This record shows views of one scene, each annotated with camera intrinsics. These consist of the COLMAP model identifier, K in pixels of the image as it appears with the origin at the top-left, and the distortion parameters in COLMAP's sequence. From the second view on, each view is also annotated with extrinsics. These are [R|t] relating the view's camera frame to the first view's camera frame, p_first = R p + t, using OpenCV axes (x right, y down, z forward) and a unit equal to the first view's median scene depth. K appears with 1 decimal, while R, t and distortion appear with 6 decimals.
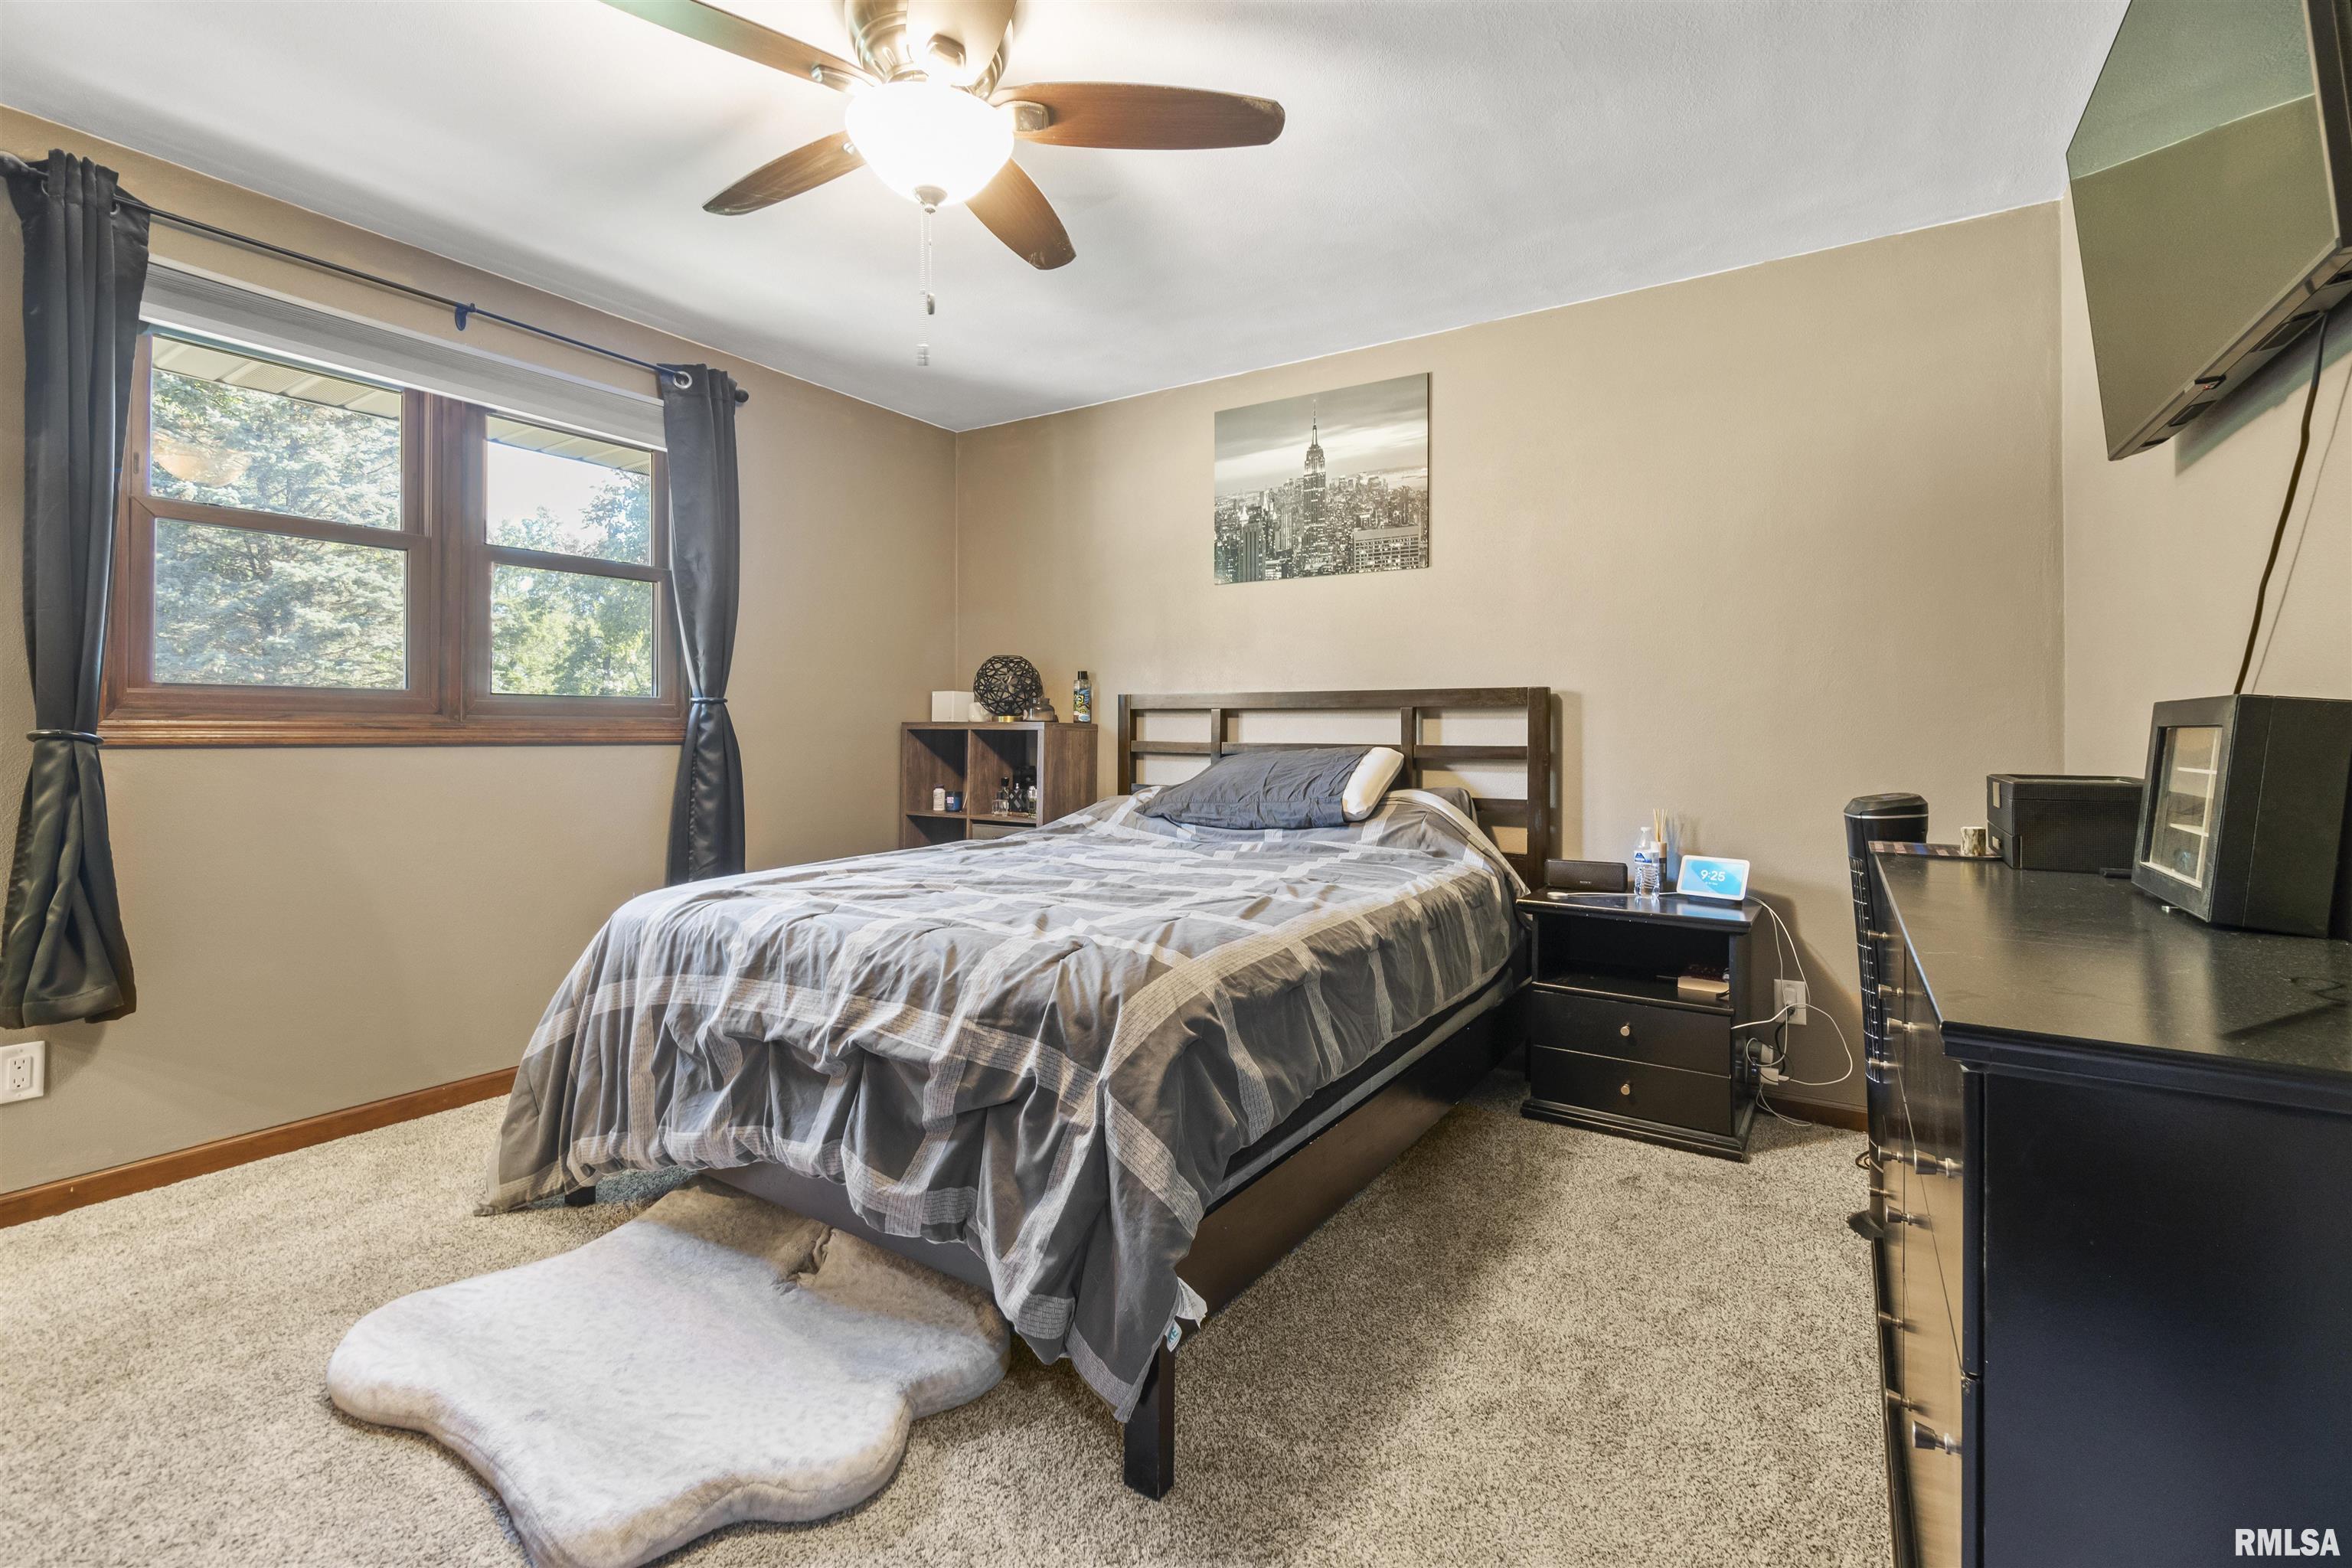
lens RADIAL K [[1028.3, 0, 1150.6], [0, 1028.3, 738.6], [0, 0, 1]] dist [-0.005943, 0.002533]
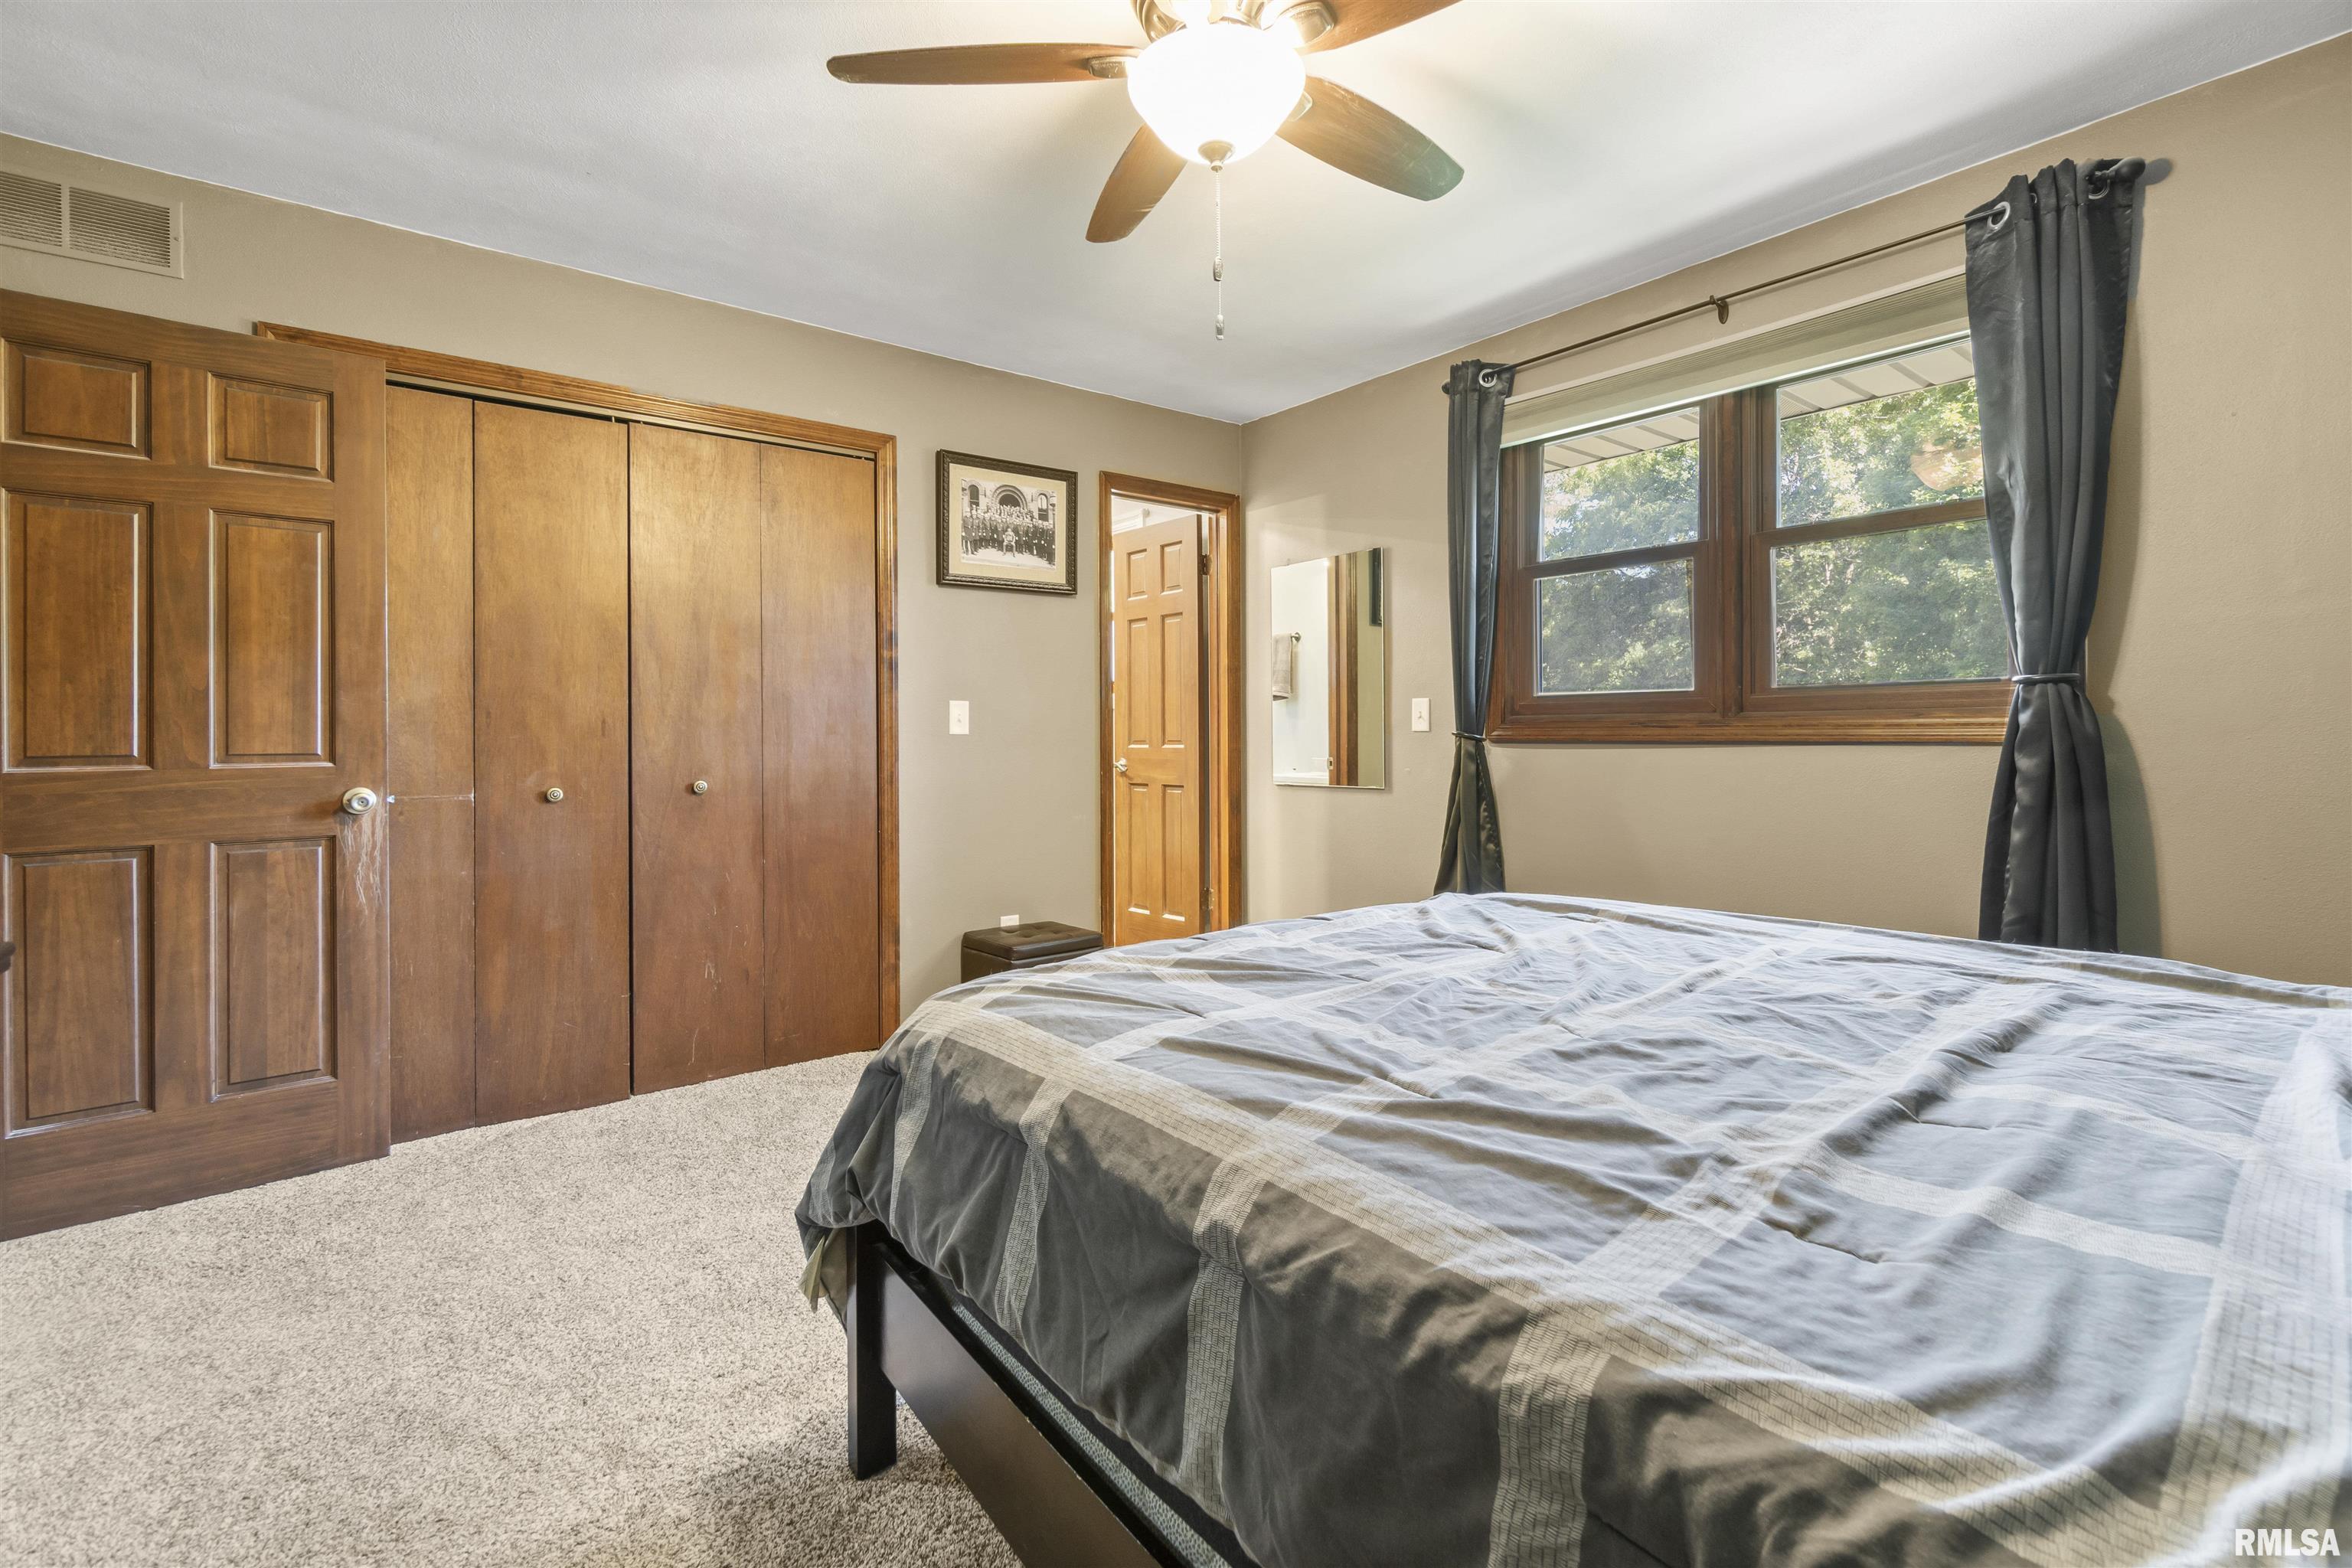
lens RADIAL K [[1028.3, 0, 1167.5], [0, 1028.3, 737.7], [0, 0, 1]] dist [-0.005943, 0.002533]
pose [[-0.316137, 0.002232, -0.948711, 0.429376], [0.002496, 0.999996, 0.001521, -0.000540], [0.948710, -0.001887, -0.316142, 0.783311]]
